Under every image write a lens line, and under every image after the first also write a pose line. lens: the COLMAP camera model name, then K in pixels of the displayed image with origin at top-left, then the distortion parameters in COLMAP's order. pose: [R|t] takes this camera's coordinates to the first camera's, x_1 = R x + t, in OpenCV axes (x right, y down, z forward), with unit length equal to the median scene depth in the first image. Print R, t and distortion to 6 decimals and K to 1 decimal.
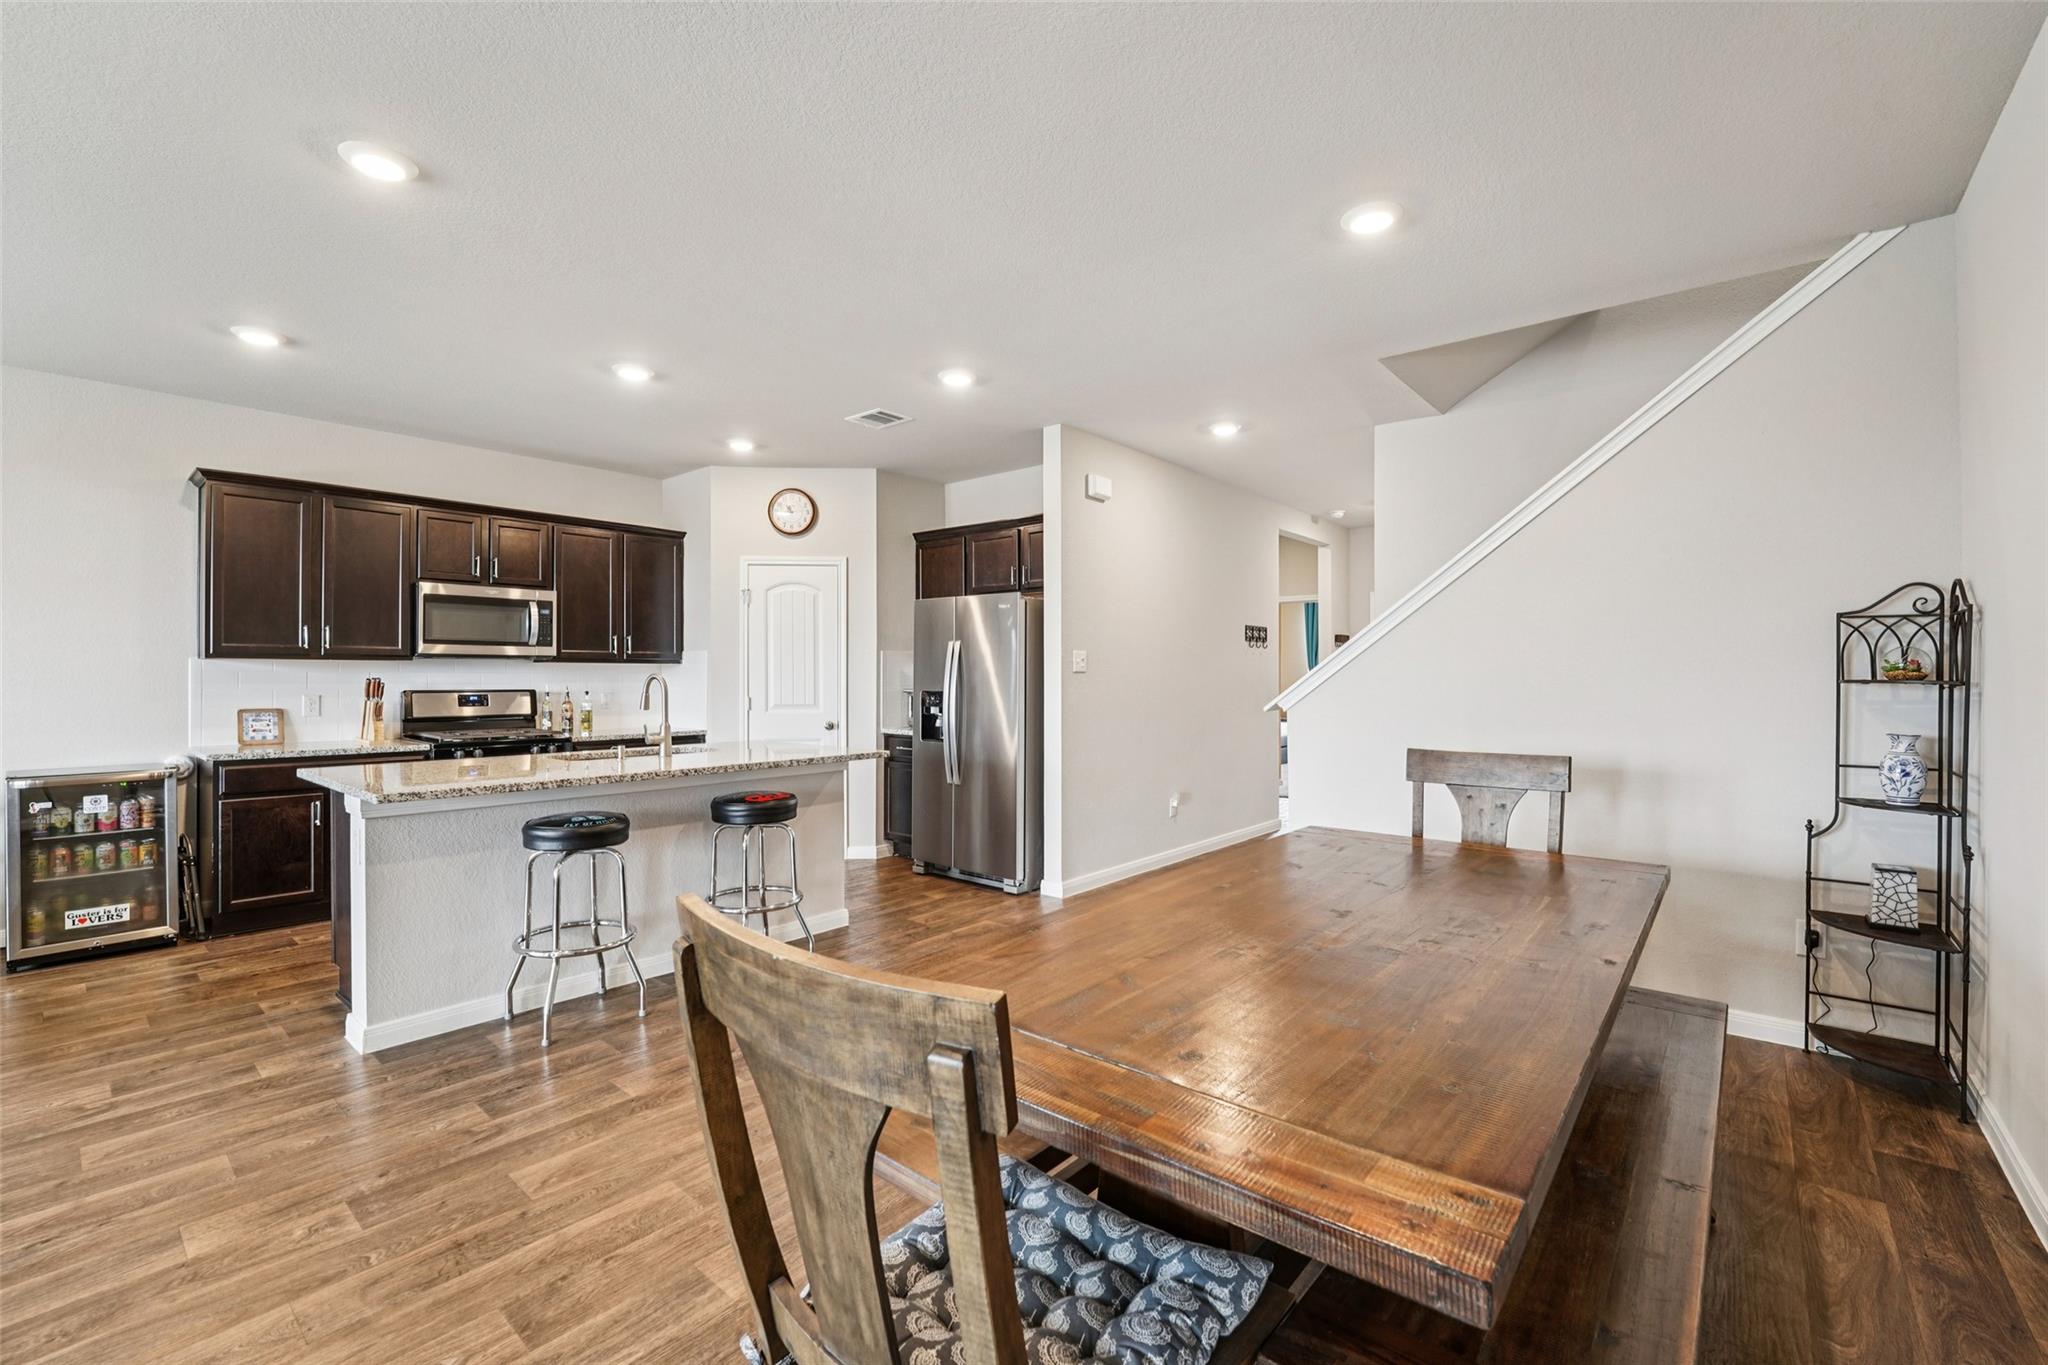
lens RADIAL K [[844.9, 0, 998.4], [0, 844.9, 676.8], [0, 0, 1]] dist [-0.026999, 0.004012]
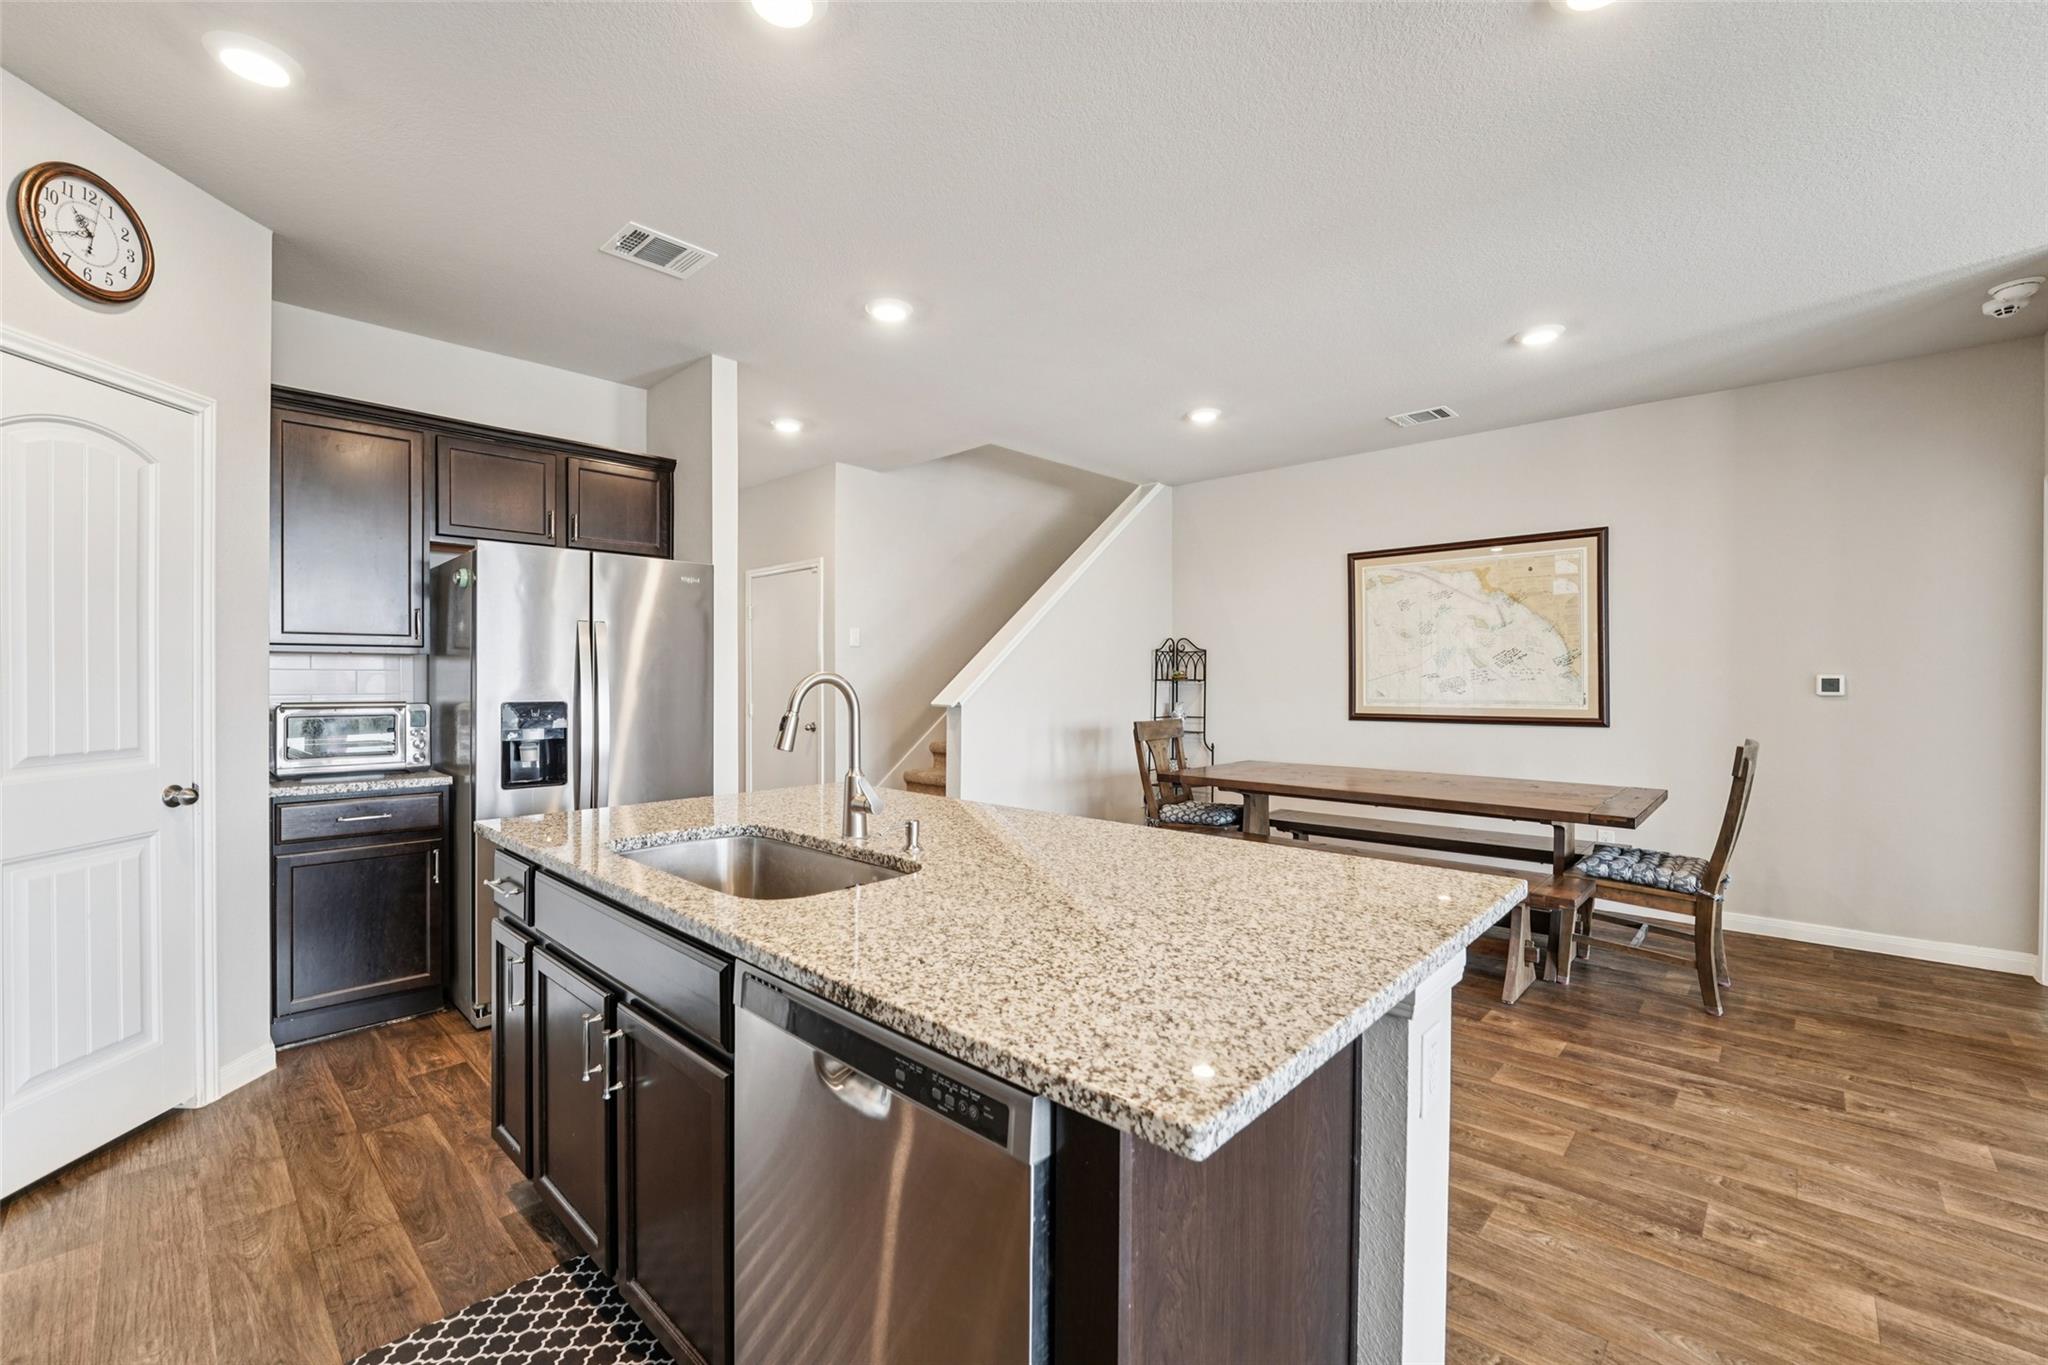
lens RADIAL K [[844.9, 0, 1007.0], [0, 844.9, 694.6], [0, 0, 1]] dist [-0.026999, 0.004012]
pose [[0.065037, -0.019704, 0.997688, -0.793524], [-0.001658, 0.999802, 0.019854, -0.000225], [-0.997881, -0.002945, 0.064991, 0.776572]]
